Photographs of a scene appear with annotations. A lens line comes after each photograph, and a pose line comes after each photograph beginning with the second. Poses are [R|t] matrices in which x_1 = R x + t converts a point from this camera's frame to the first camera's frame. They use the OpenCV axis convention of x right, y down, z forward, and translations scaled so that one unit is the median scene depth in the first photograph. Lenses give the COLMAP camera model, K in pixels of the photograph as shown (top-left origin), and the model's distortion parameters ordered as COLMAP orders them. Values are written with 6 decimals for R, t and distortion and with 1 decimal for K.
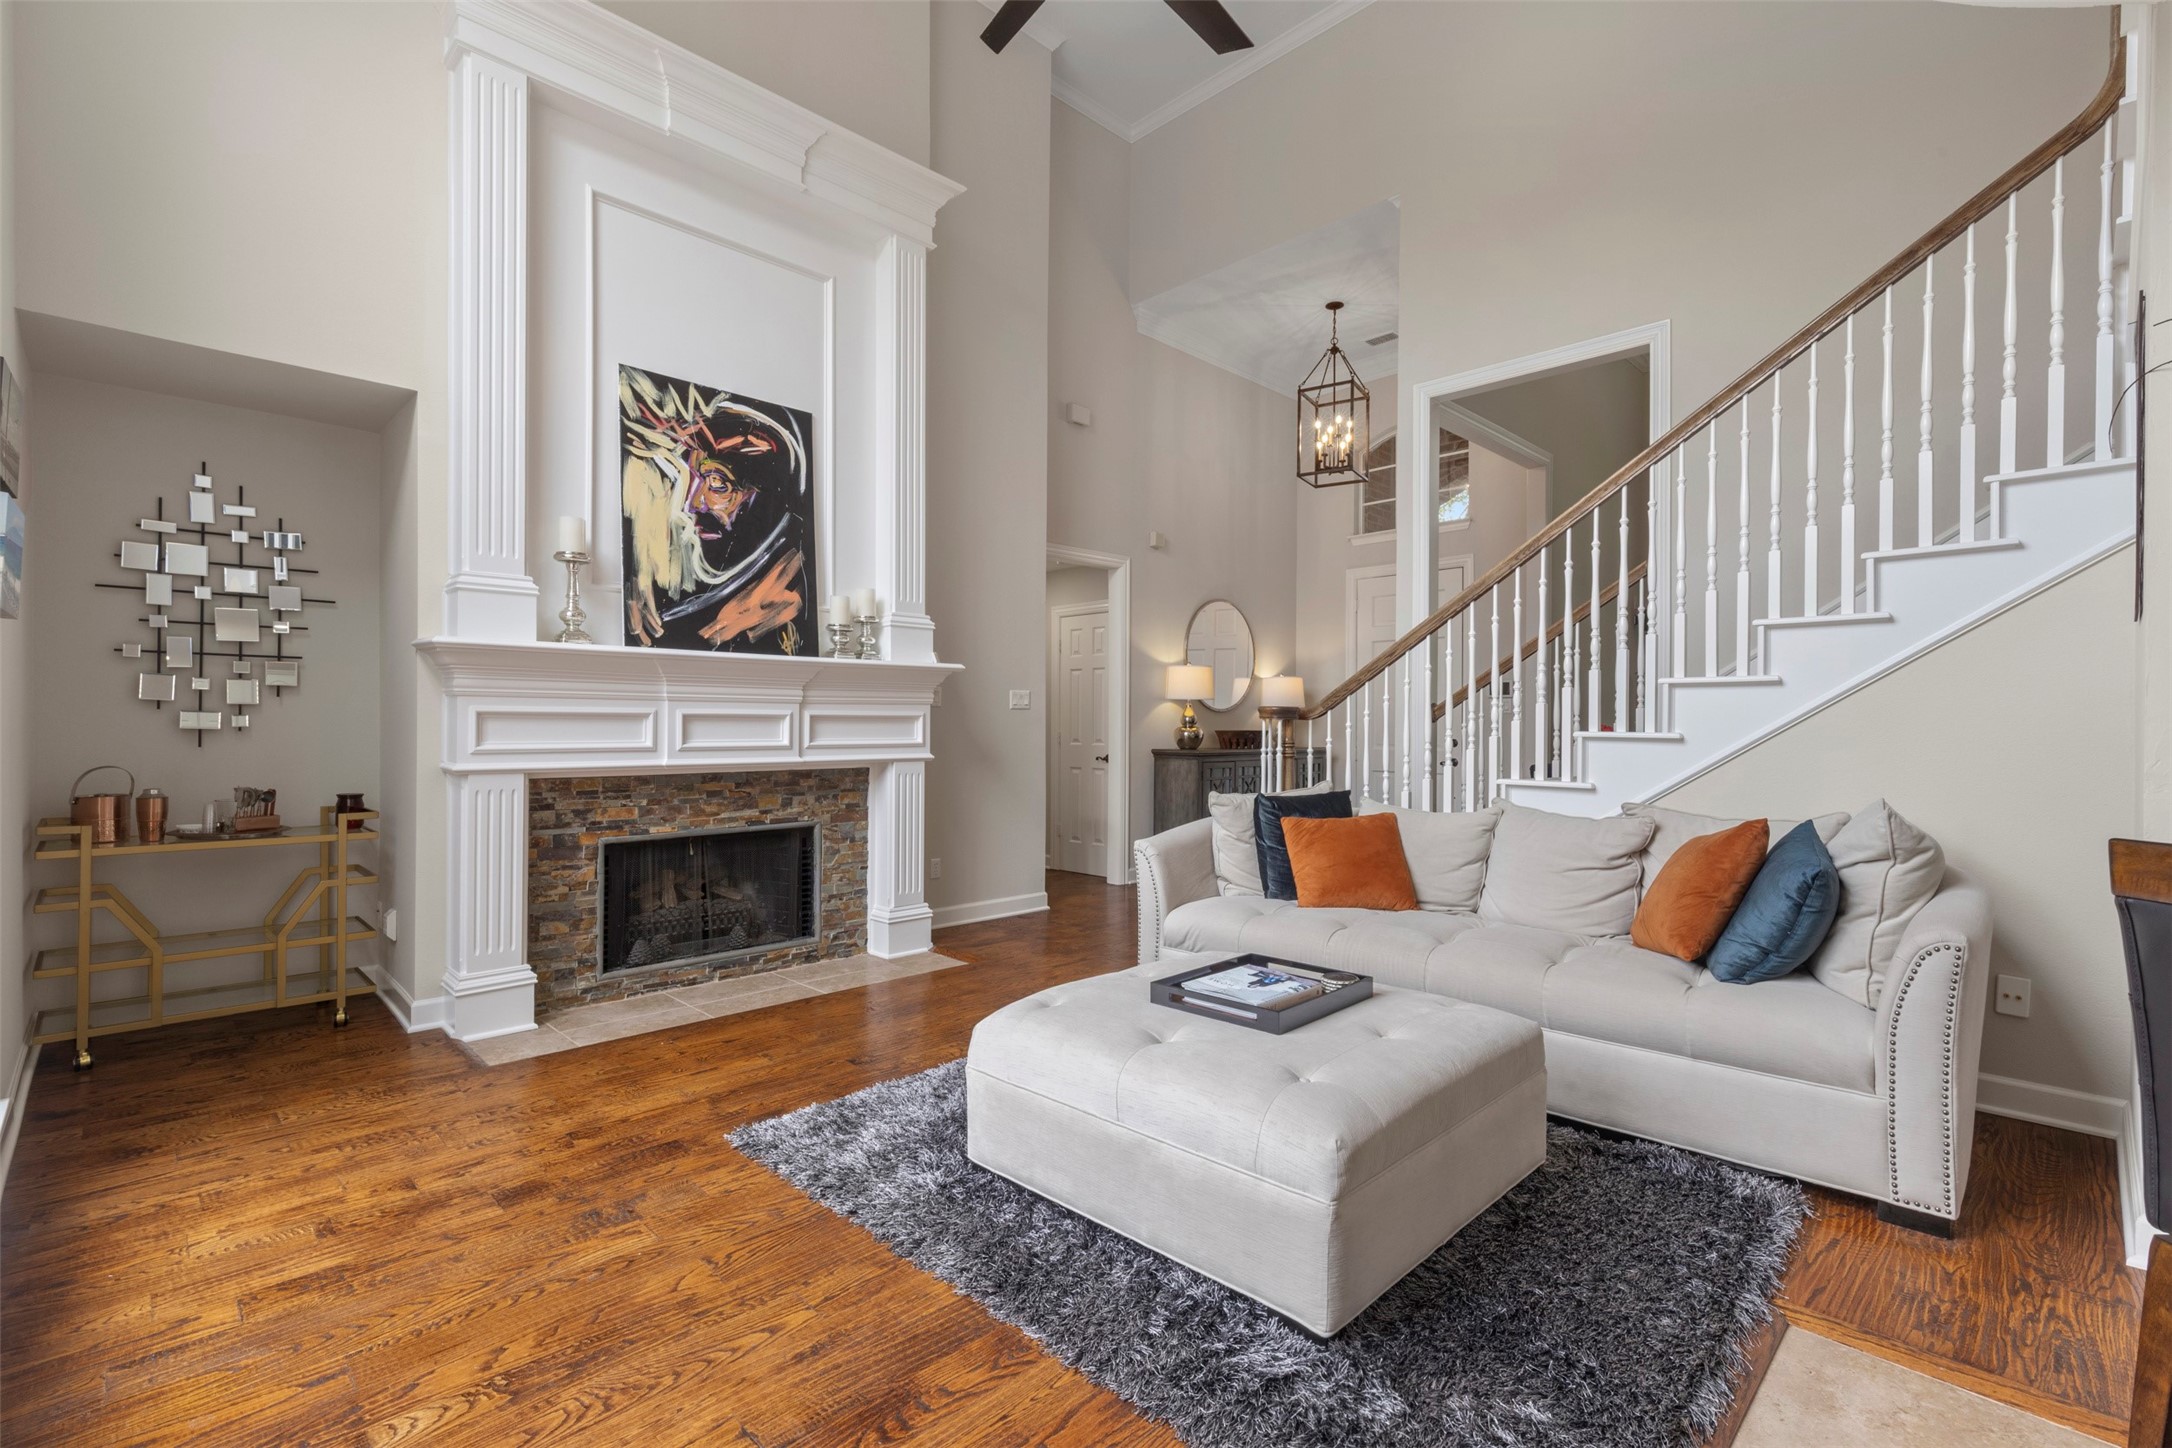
lens RADIAL K [[968.0, 0, 1090.8], [0, 968.0, 728.6], [0, 0, 1]] dist [0.001774, 0.000369]
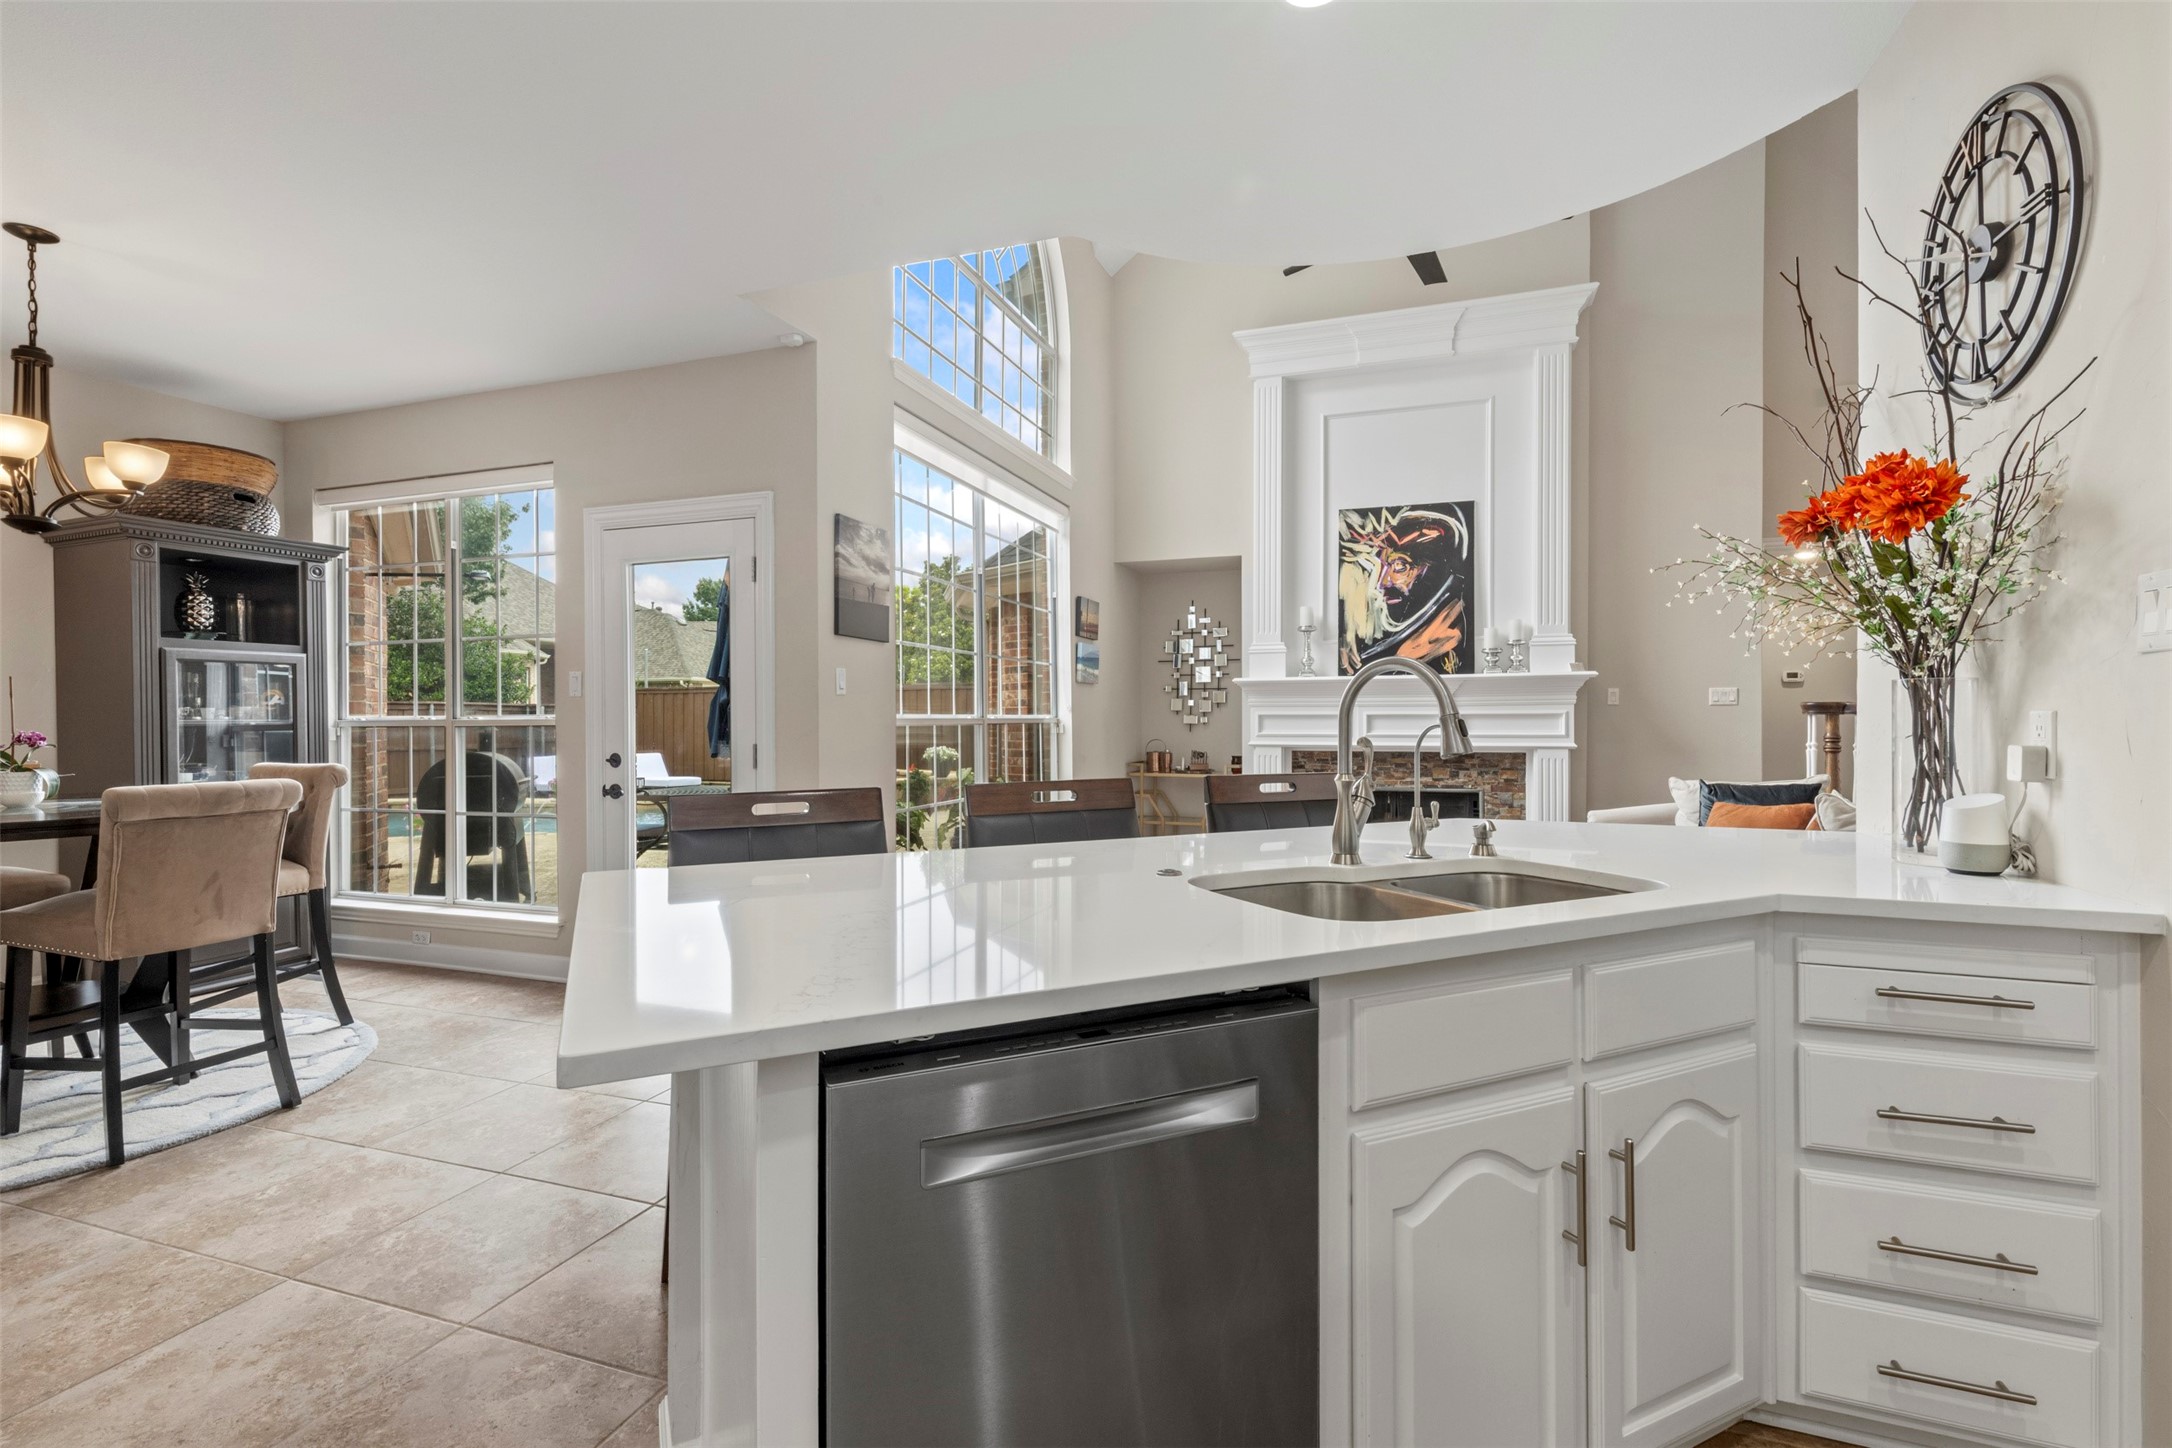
lens RADIAL K [[984.1, 0, 1086.0], [0, 984.1, 724.0], [0, 0, 1]] dist [0.001013, 0.000204]
pose [[0.436828, 0.001001, -0.899544, 0.833315], [0.000007, 0.999999, 0.001116, -0.000951], [0.899545, -0.000493, 0.436828, -0.151162]]
